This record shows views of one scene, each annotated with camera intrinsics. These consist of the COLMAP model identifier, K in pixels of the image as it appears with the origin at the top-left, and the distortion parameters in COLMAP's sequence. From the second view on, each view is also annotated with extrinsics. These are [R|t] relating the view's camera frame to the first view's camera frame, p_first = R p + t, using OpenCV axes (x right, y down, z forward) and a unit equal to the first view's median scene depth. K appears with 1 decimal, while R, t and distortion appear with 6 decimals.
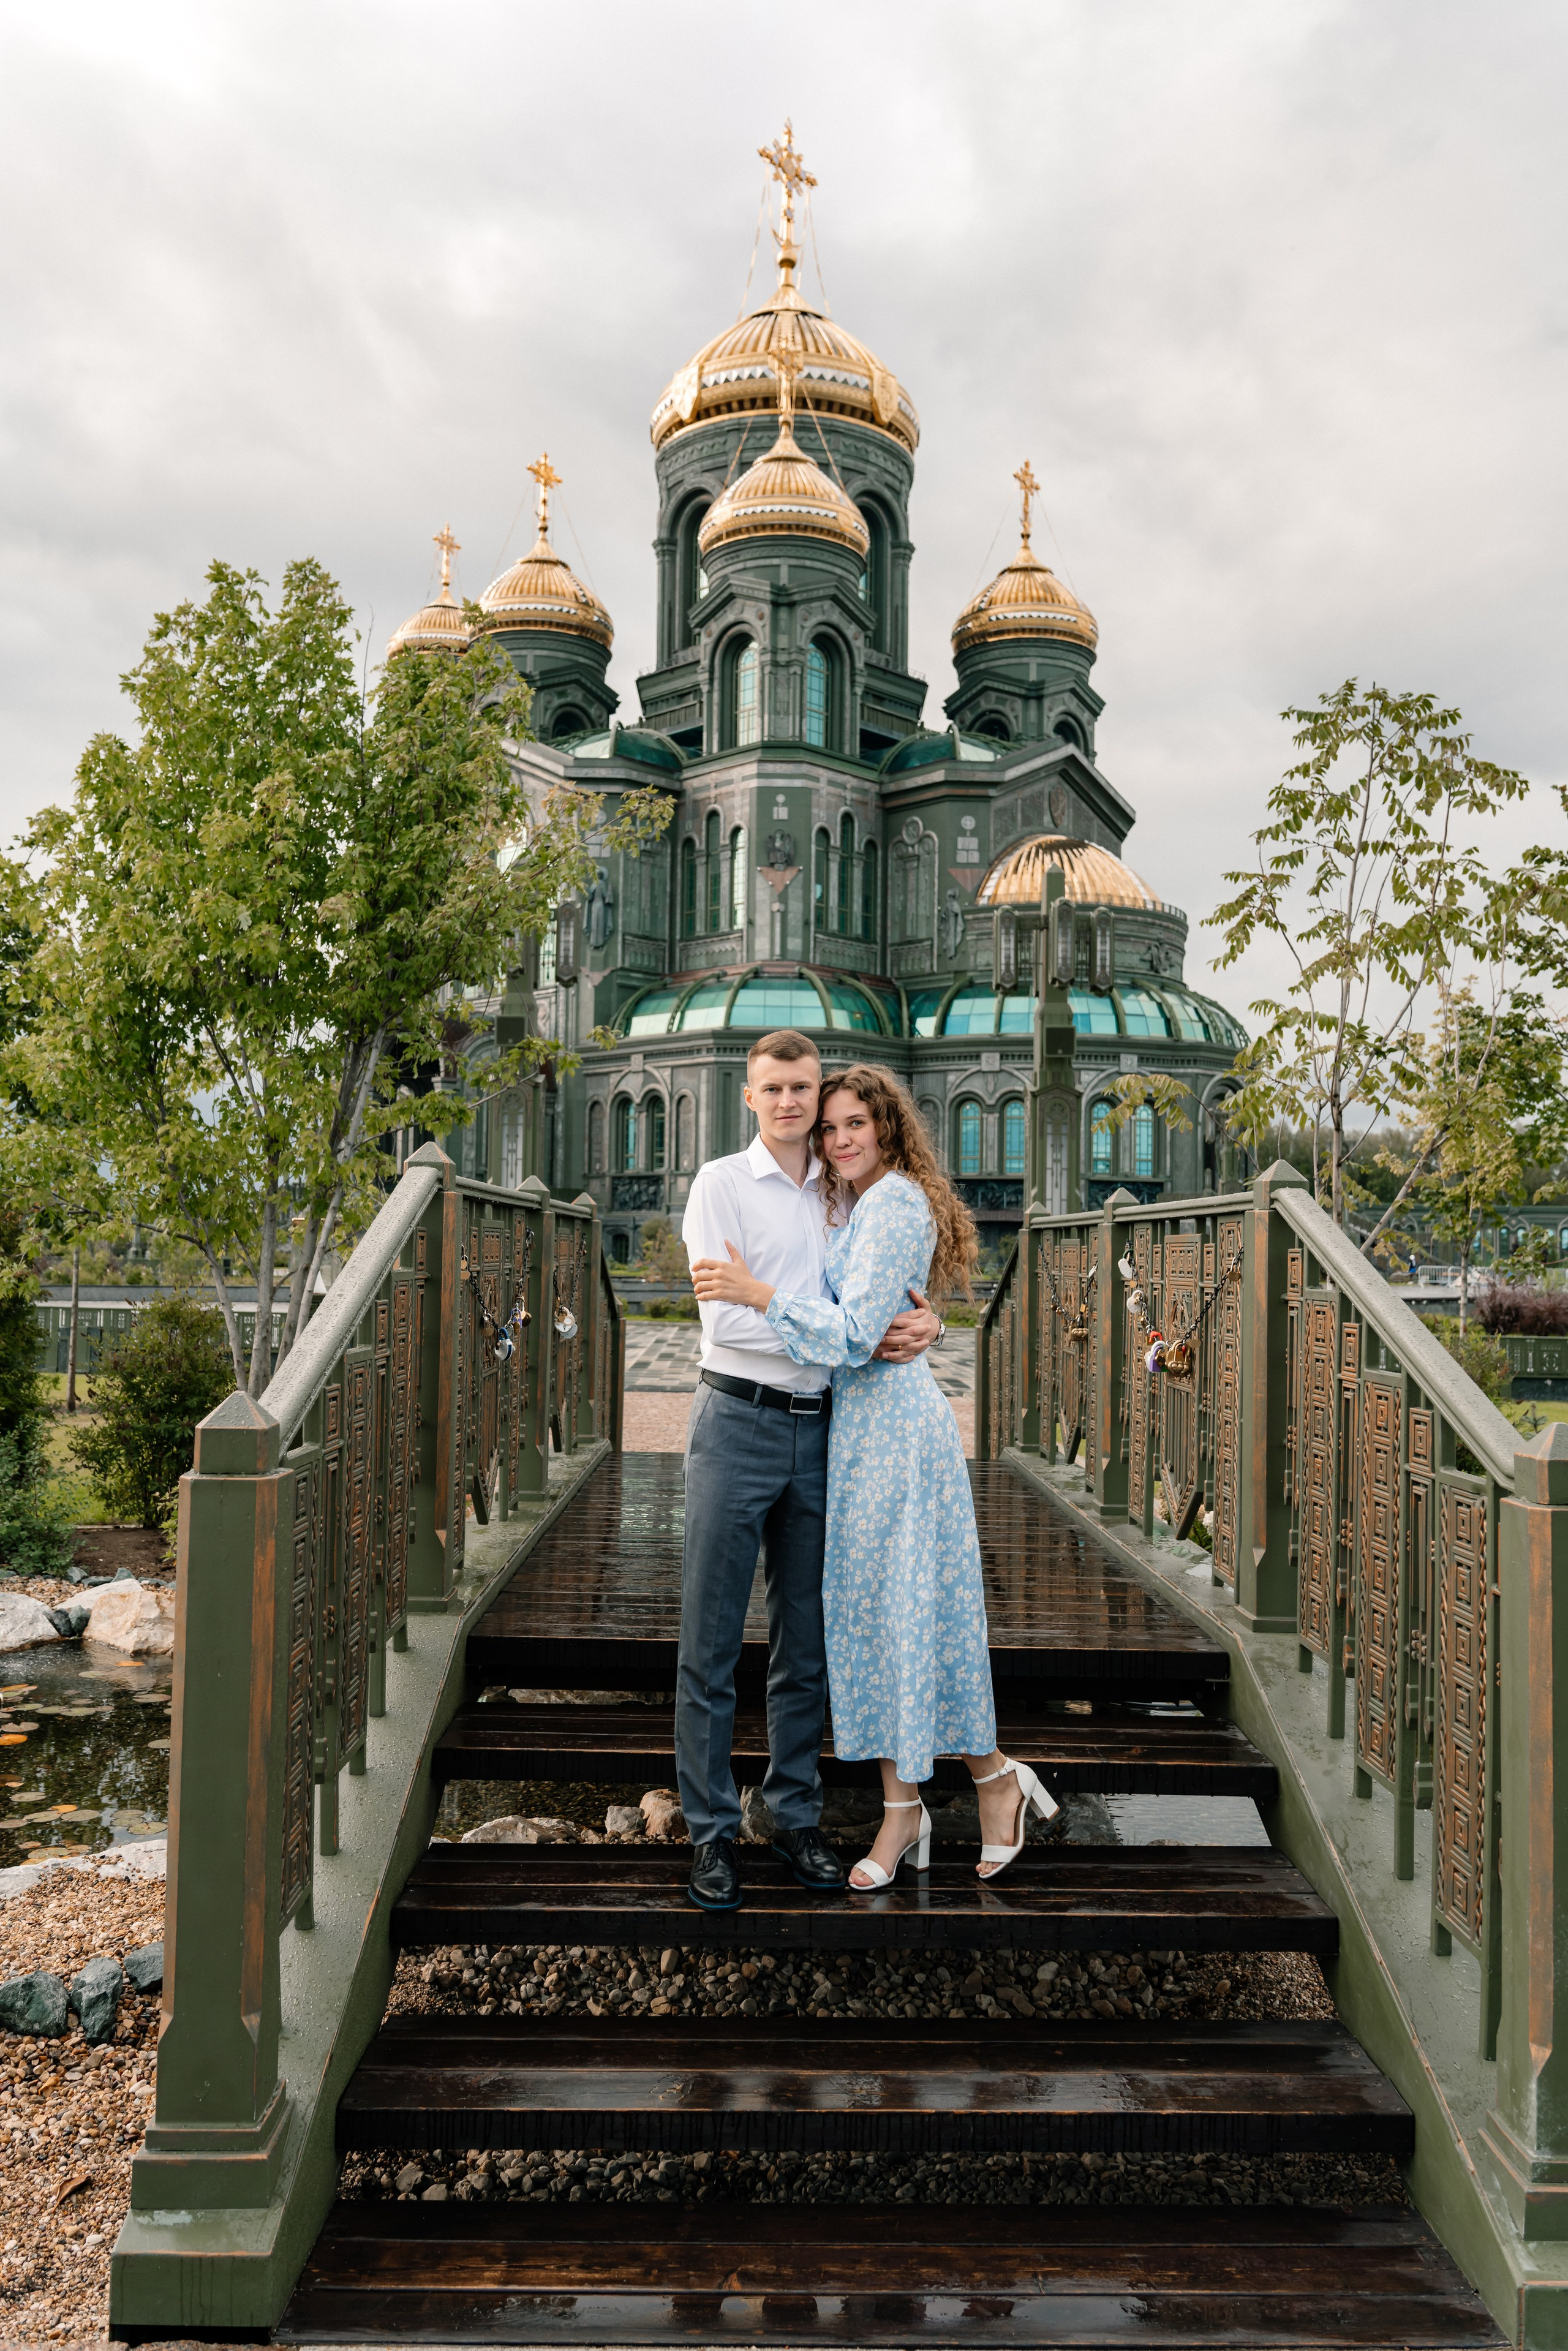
lens RADIAL K [[1856.7, 0, 784.4], [0, 1856.7, 1183.7], [0, 0, 1]] dist [0.004726, -0.033256]
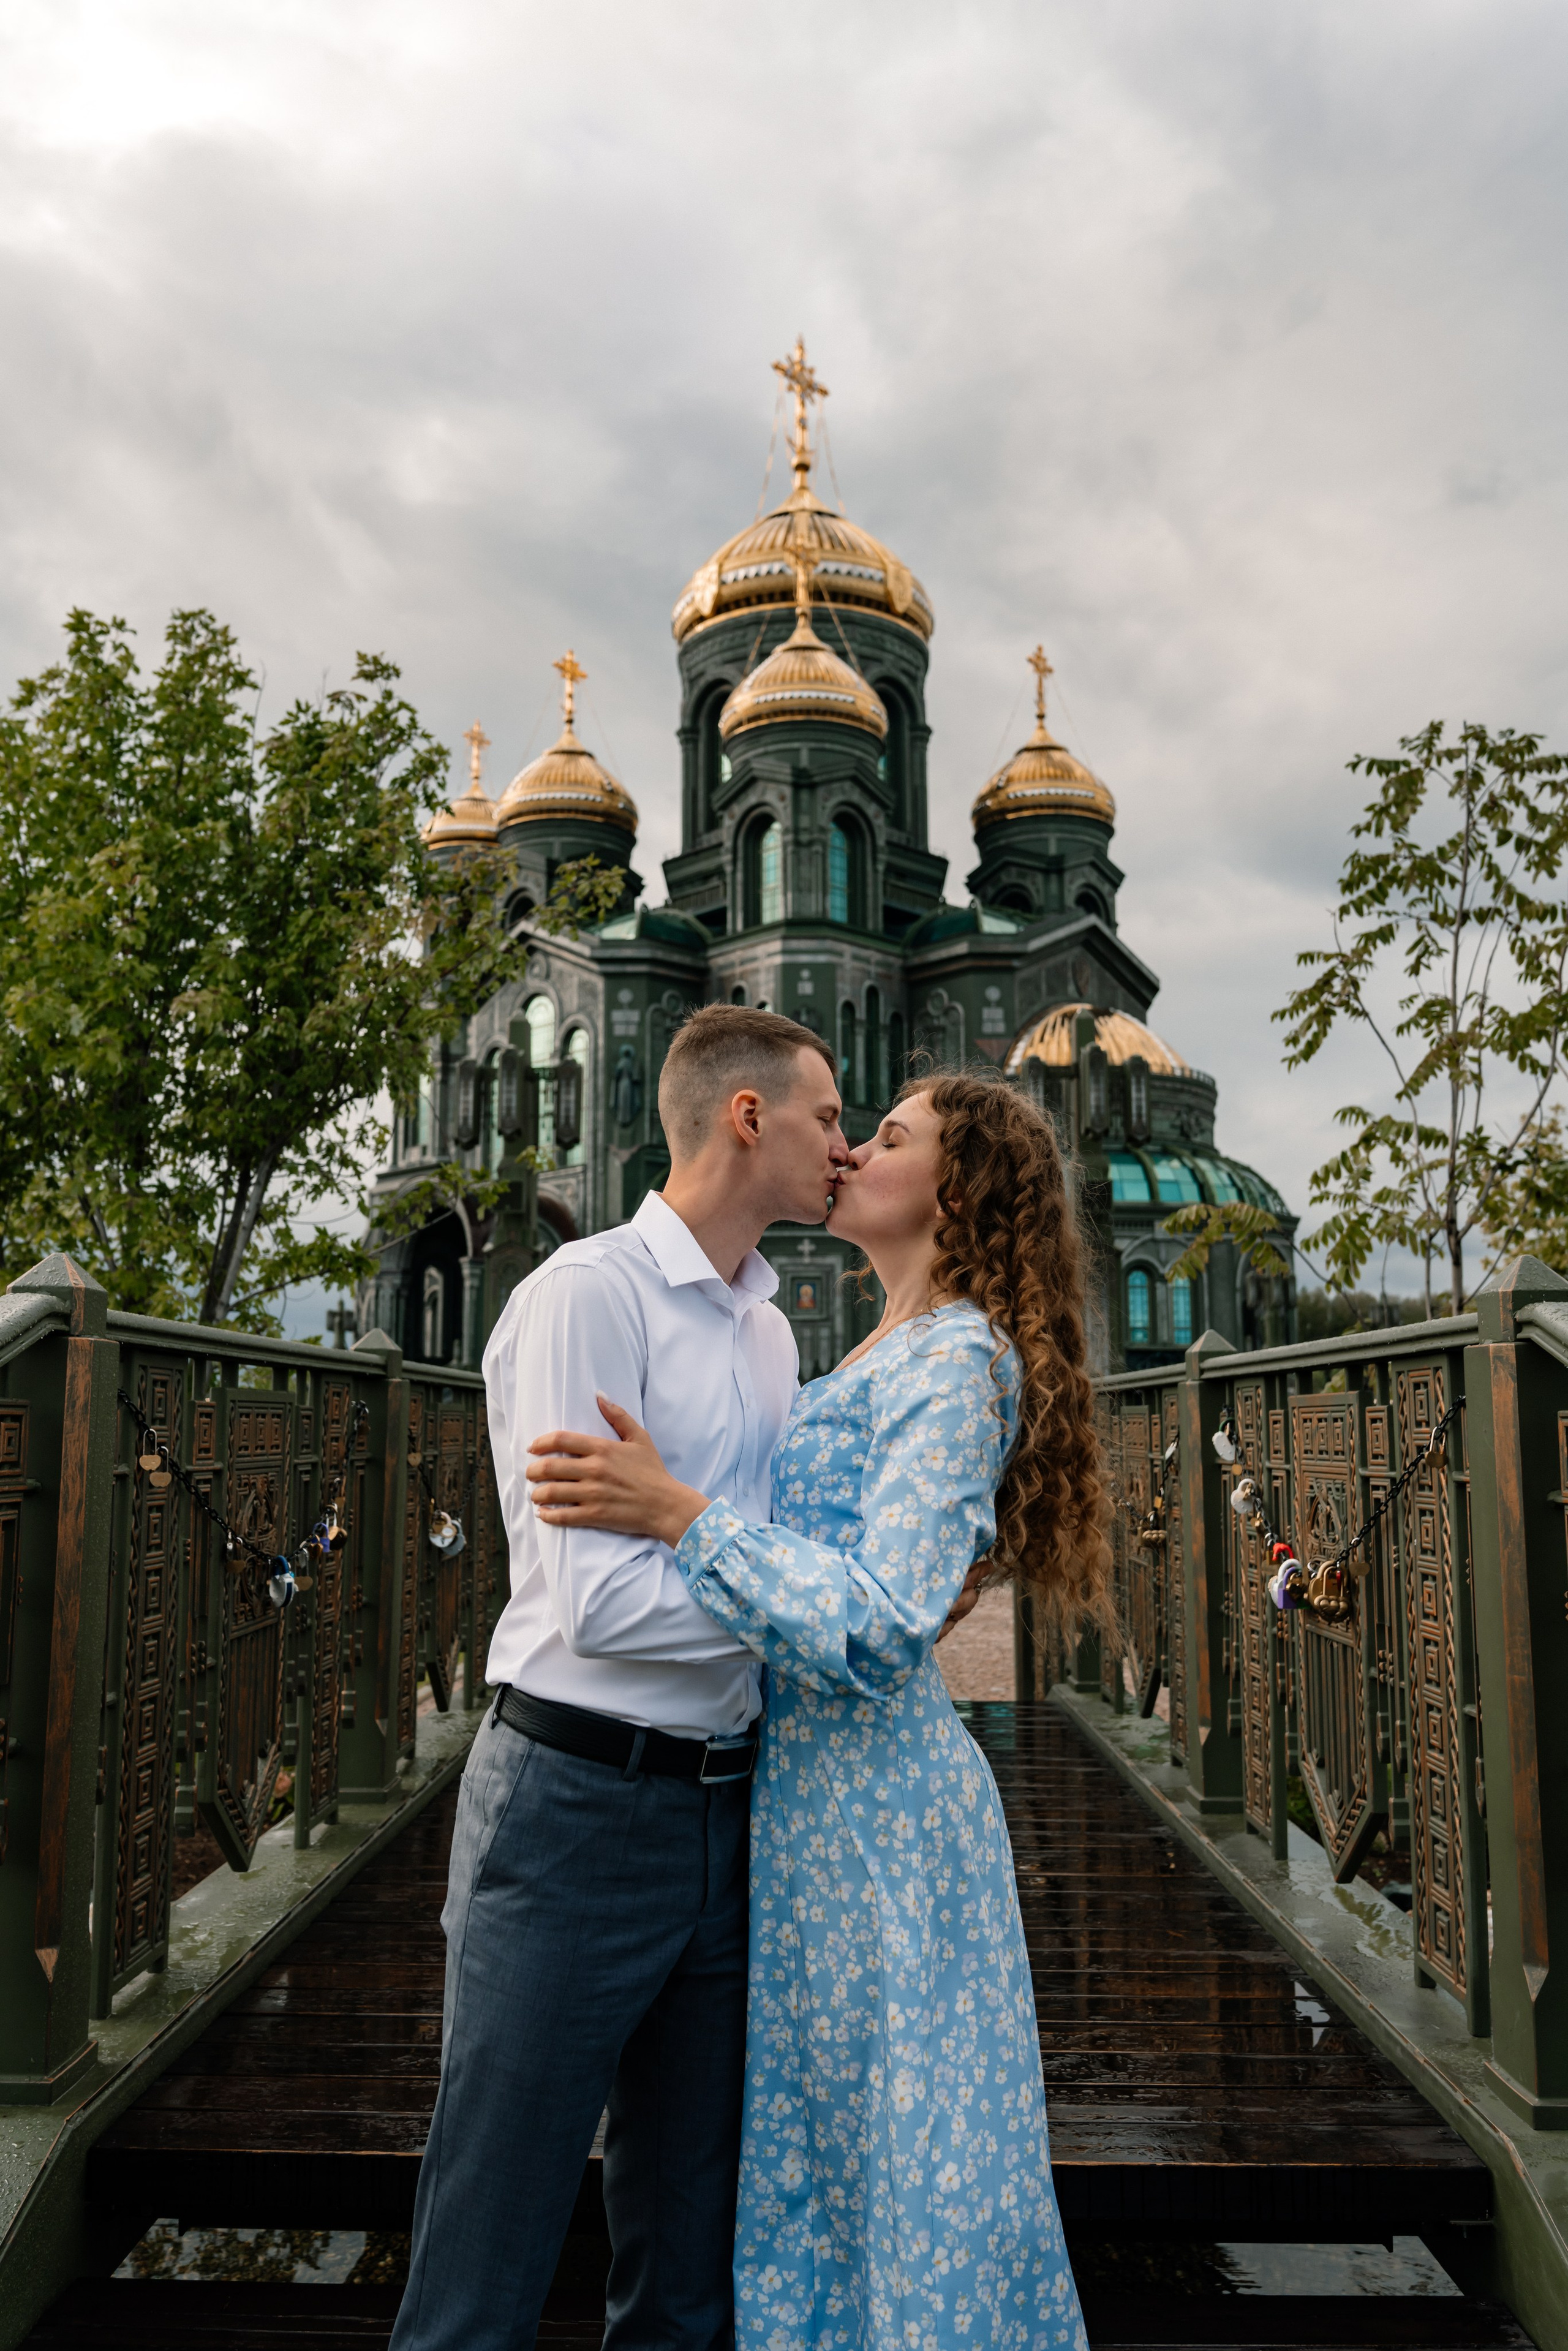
lens RADIAL K [[1848.3, 0, 784.0], [0, 1848.3, 1175.5], [0, 0, 1]] dist [-0.013023, -0.004427]
pose [[0.999641, -0.020213, -0.017568, 0.001759], [0.018363, 0.994842, -0.099765, 0.000556], [0.019494, 0.099407, 0.994856, 0.015411]]
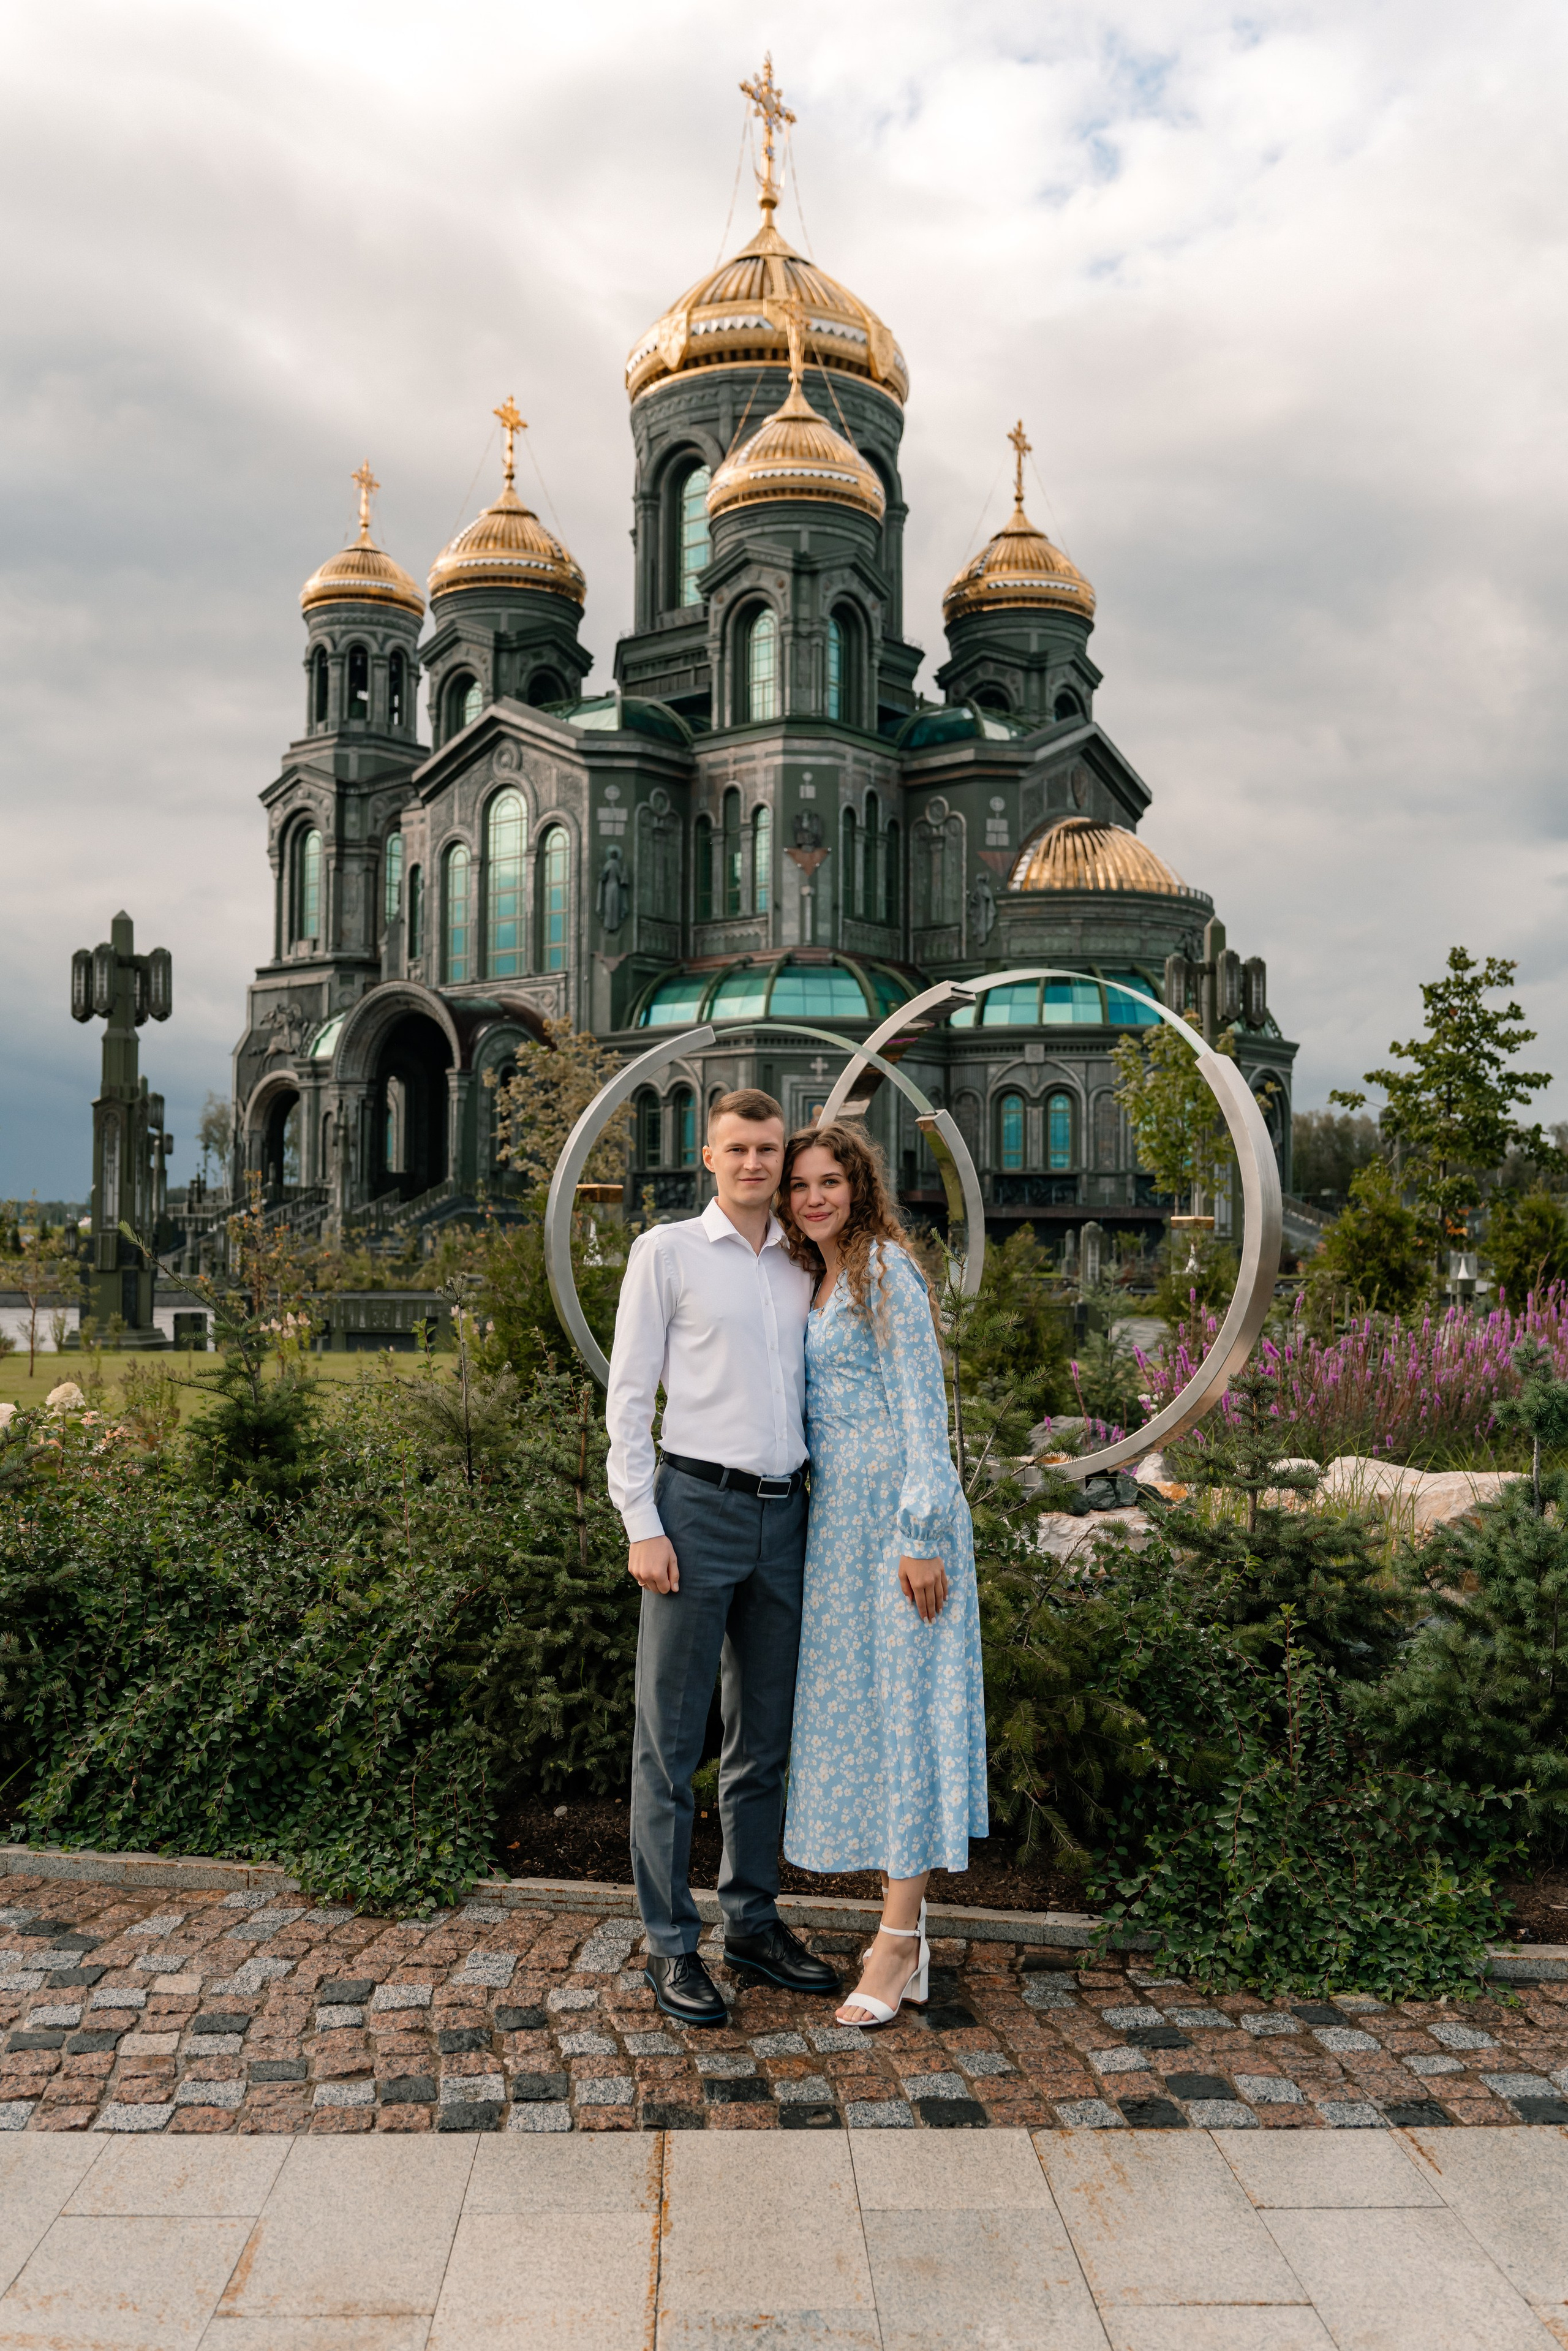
lens RADIAL K [[2101.5, 0, 784.0], [0, 2101.5, 1175.5], [0, 0, 1]] dist [-0.018778, -0.024098]
pose [[0.994551, -0.005044, 0.104129, -0.122161], [0.005001, 0.999987, 0.000675, -0.003199], [-0.104131, -0.000151, 0.994564, -0.068536]]
